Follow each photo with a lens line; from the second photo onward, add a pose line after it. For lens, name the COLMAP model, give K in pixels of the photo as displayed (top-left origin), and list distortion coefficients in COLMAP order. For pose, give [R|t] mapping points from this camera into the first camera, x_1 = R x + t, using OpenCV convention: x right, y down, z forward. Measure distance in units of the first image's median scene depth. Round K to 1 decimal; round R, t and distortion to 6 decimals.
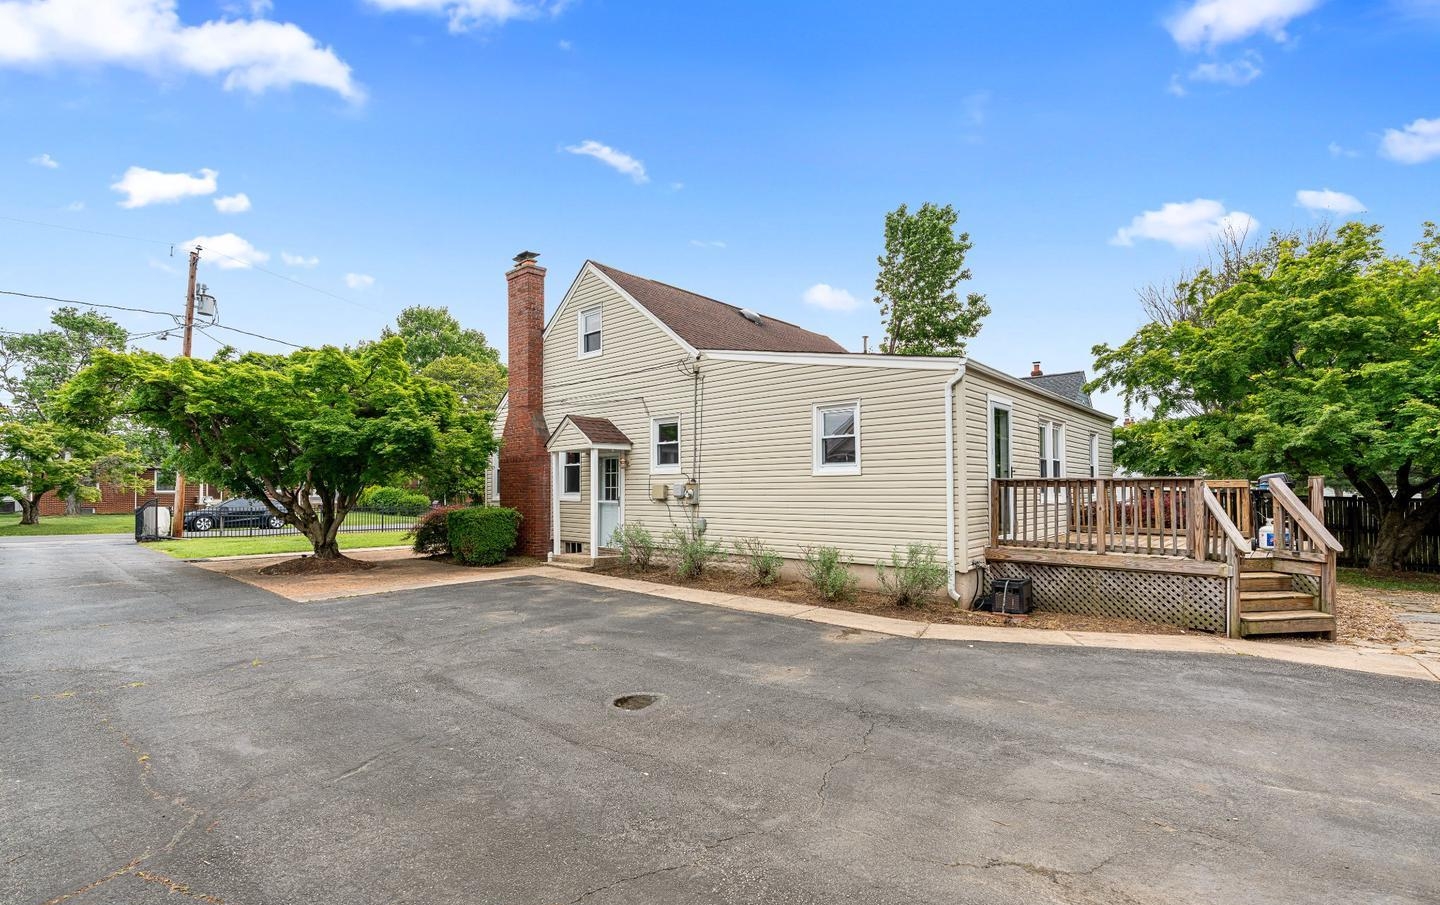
lens RADIAL K [[663.2, 0, 714.7], [0, 663.2, 490.4], [0, 0, 1]] dist [0.001782, 0.000162]
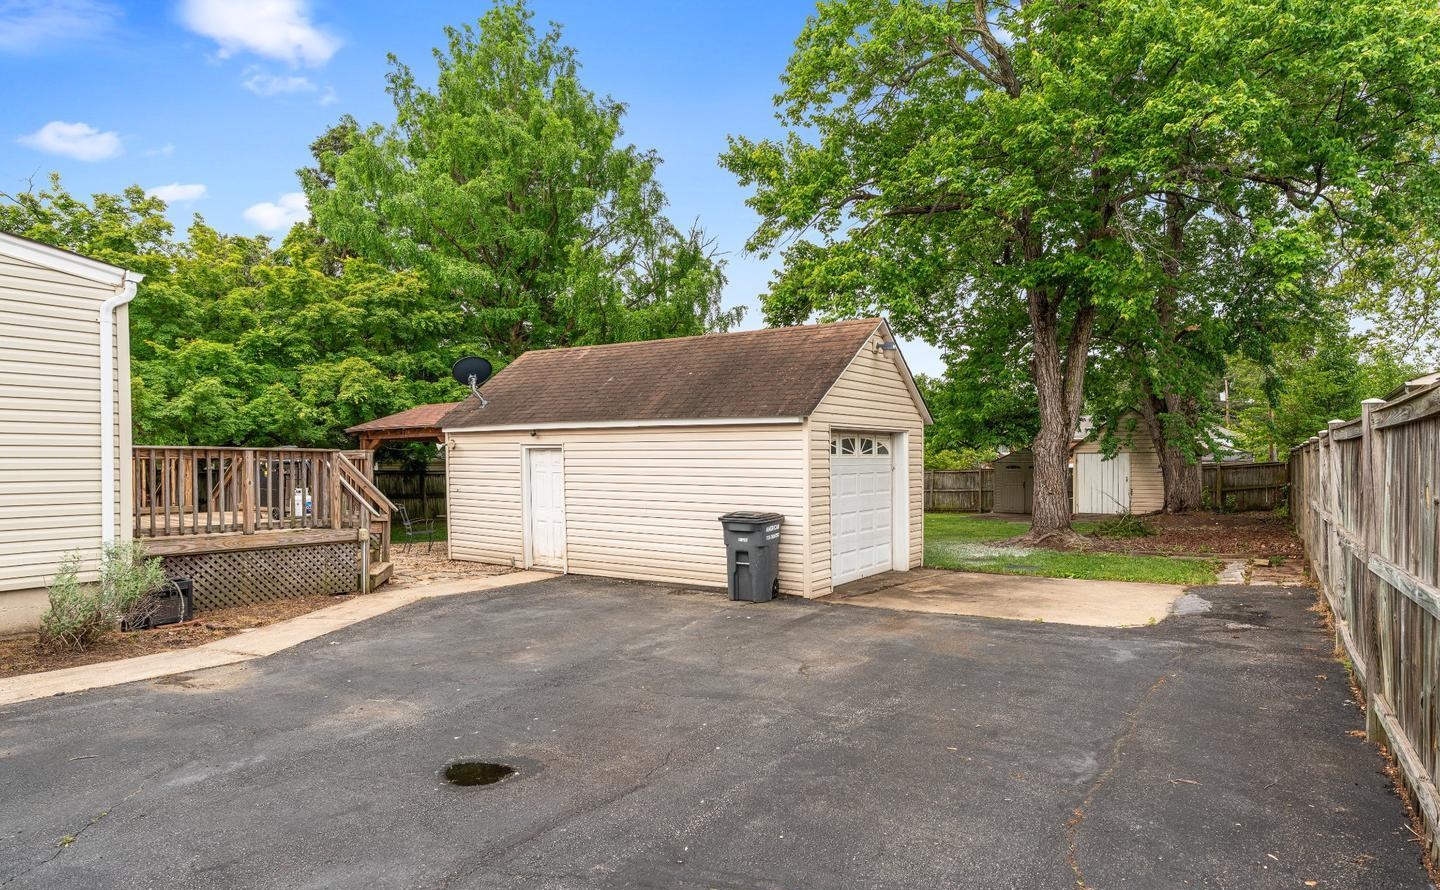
lens RADIAL K [[809.9, 0, 718.1], [0, 809.9, 474.8], [0, 0, 1]] dist [0.002171, 0.000709]
pose [[-0.126217, -0.014046, 0.991903, -0.616376], [-0.001452, 0.999901, 0.013975, 0.000504], [-0.992002, 0.000323, -0.126225, 0.546933]]
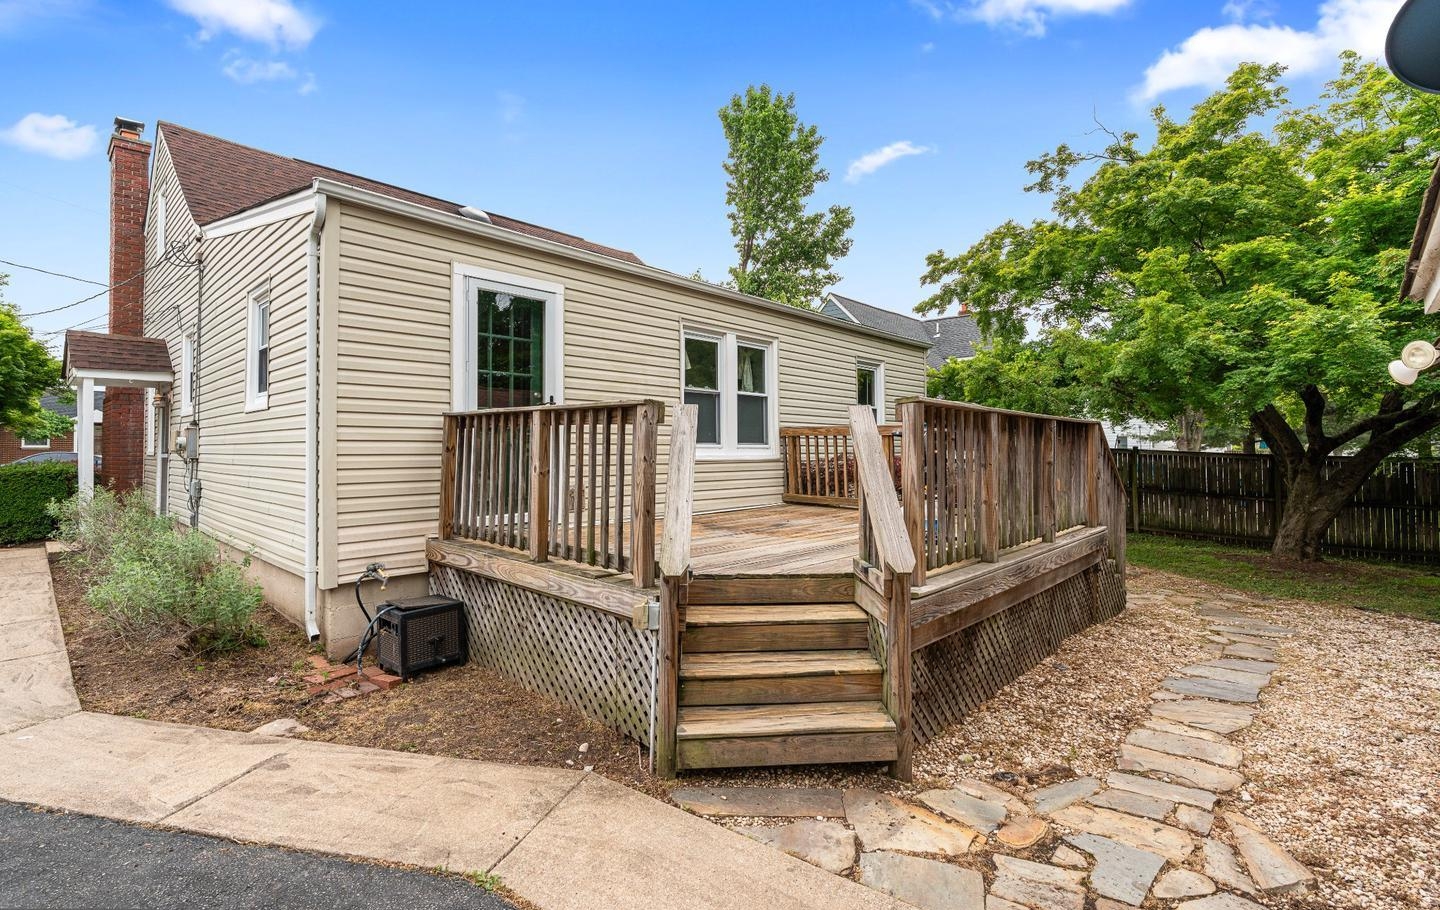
lens RADIAL K [[660.6, 0, 721.3], [0, 660.6, 447.3], [0, 0, 1]] dist [0.002308, 0.000472]
pose [[0.999858, 0.003980, -0.016350, 0.767525], [-0.004023, 0.999988, -0.002629, 0.012681], [0.016340, 0.002695, 0.999863, 0.535852]]
